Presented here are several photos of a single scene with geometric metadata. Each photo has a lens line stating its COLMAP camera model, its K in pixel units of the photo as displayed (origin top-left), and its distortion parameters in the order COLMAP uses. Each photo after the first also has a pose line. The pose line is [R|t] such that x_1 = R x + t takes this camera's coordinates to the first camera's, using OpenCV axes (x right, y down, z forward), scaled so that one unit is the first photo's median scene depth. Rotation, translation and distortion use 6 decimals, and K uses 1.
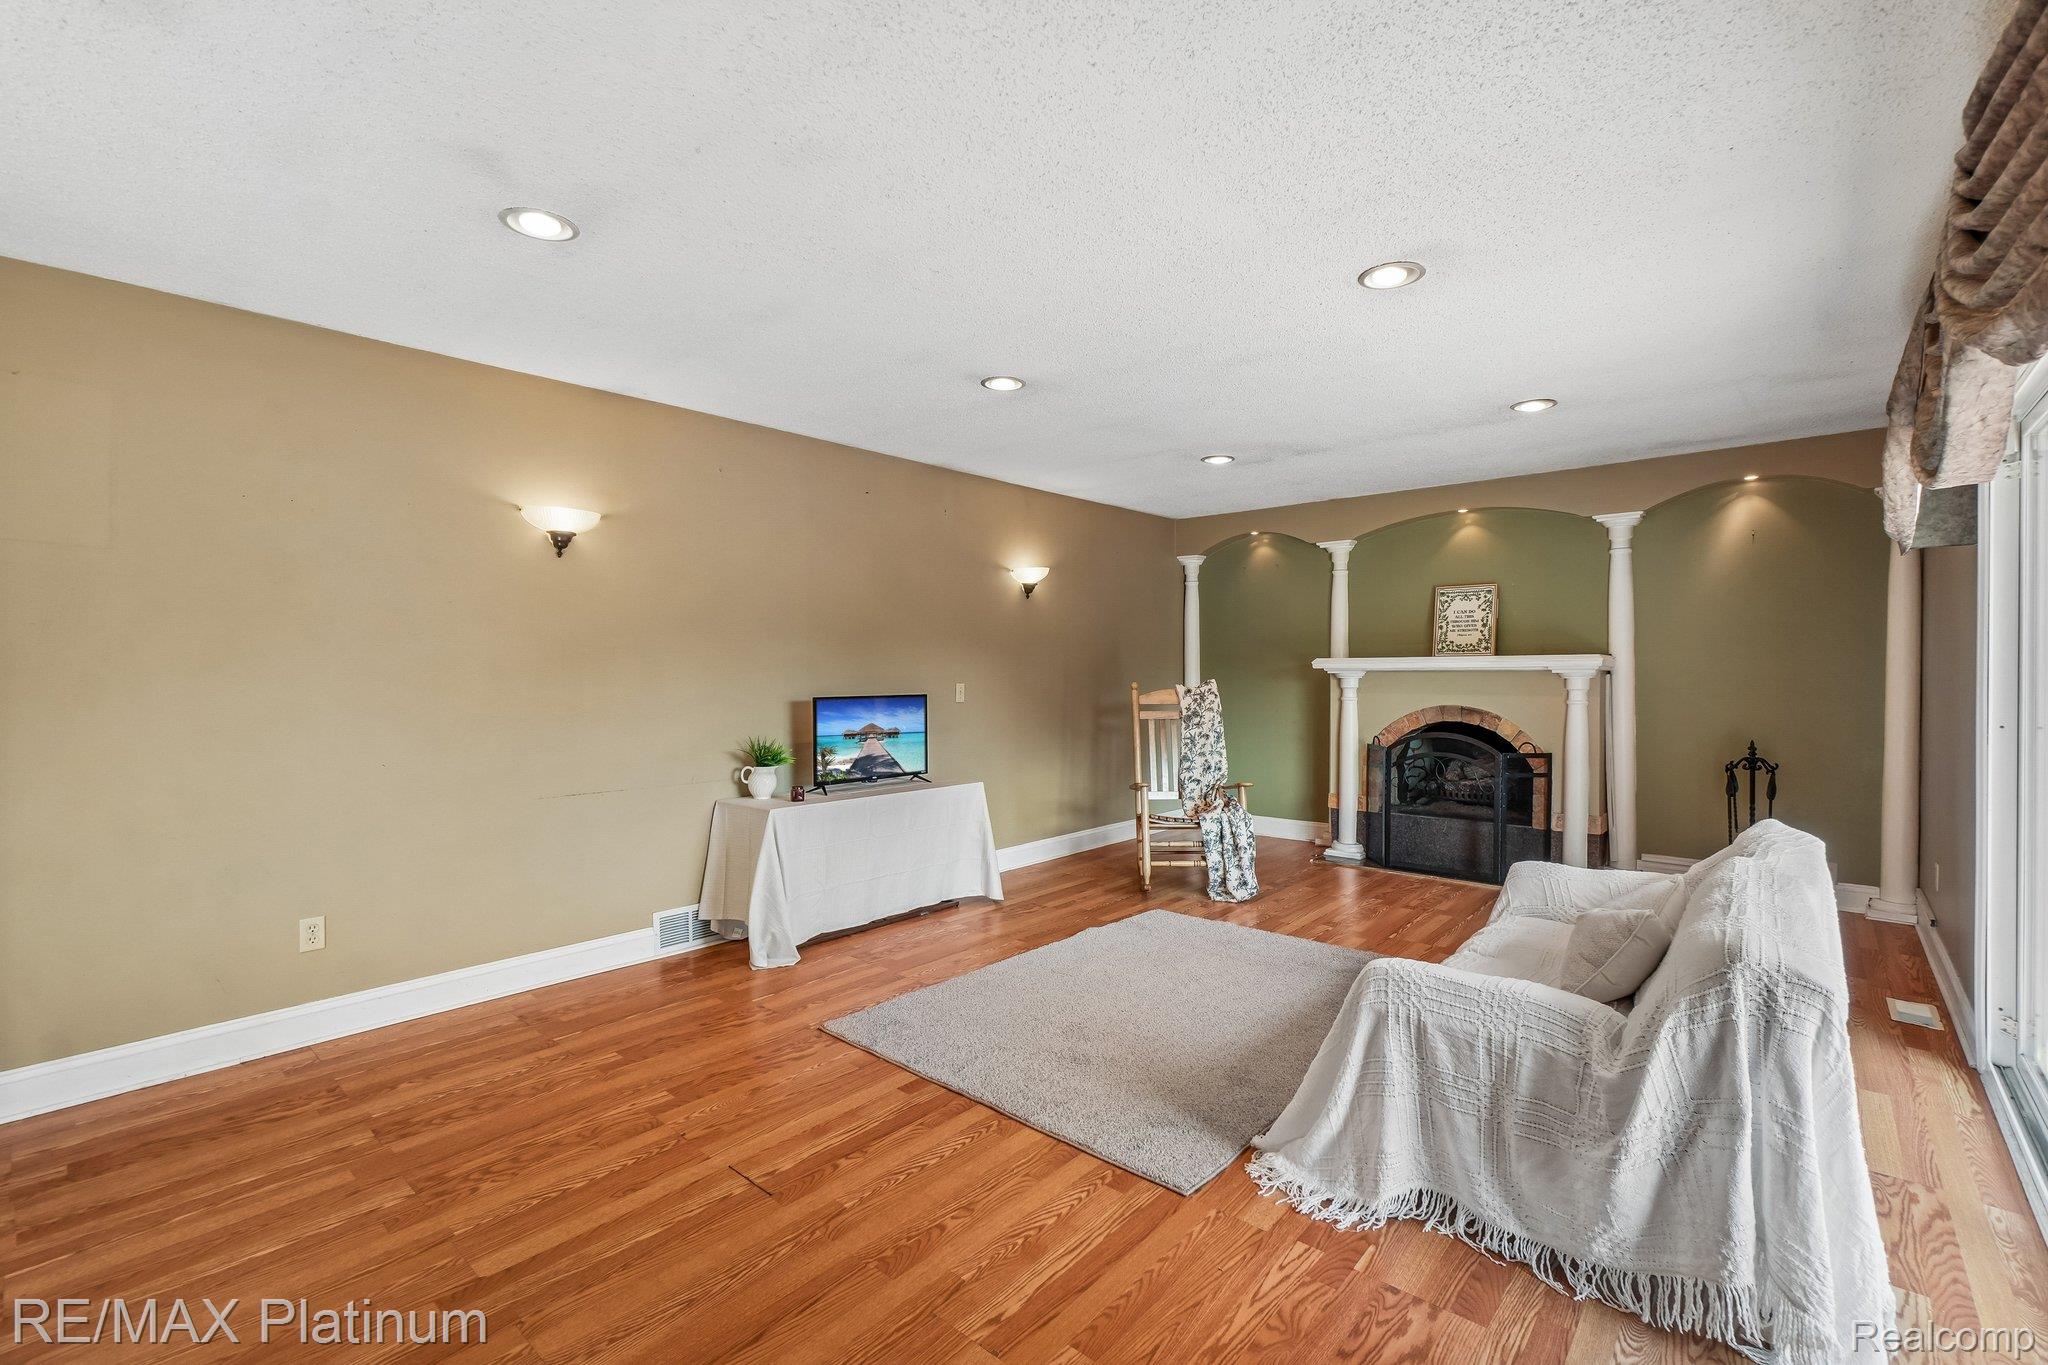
lens RADIAL K [[892.1, 0, 1025.4], [0, 892.1, 670.3], [0, 0, 1]] dist [-0.014709, 0.011831]
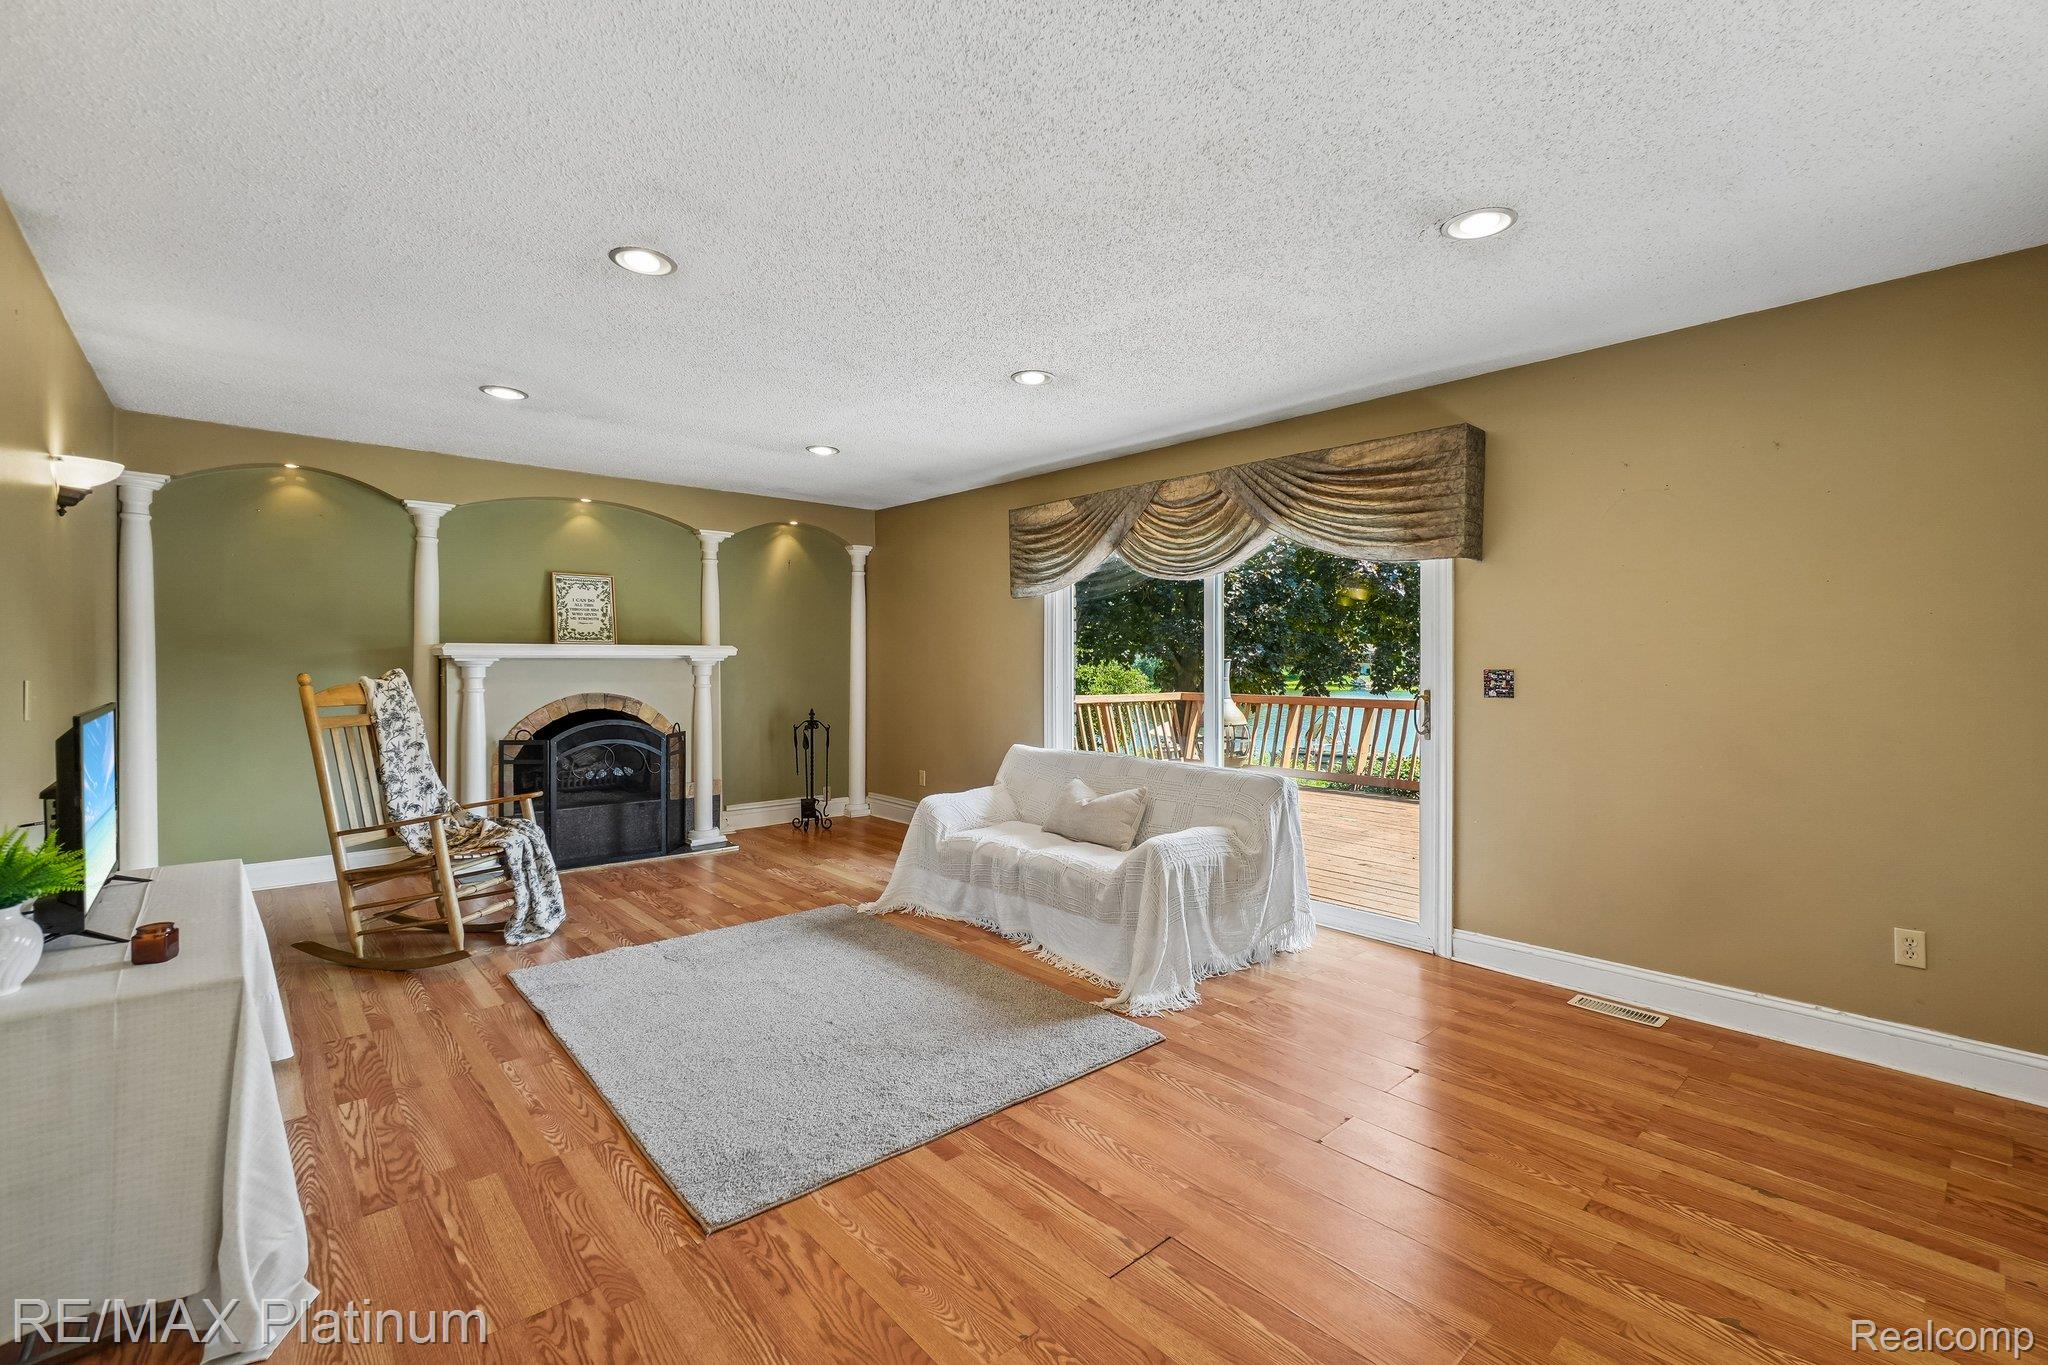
lens RADIAL K [[892.1, 0, 1025.4], [0, 892.1, 670.3], [0, 0, 1]] dist [-0.014709, 0.011831]
pose [[0.119005, -0.007692, 0.992864, -0.491332], [-0.002699, 0.999964, 0.008071, 0.004435], [-0.992890, -0.003640, 0.118980, 0.428739]]
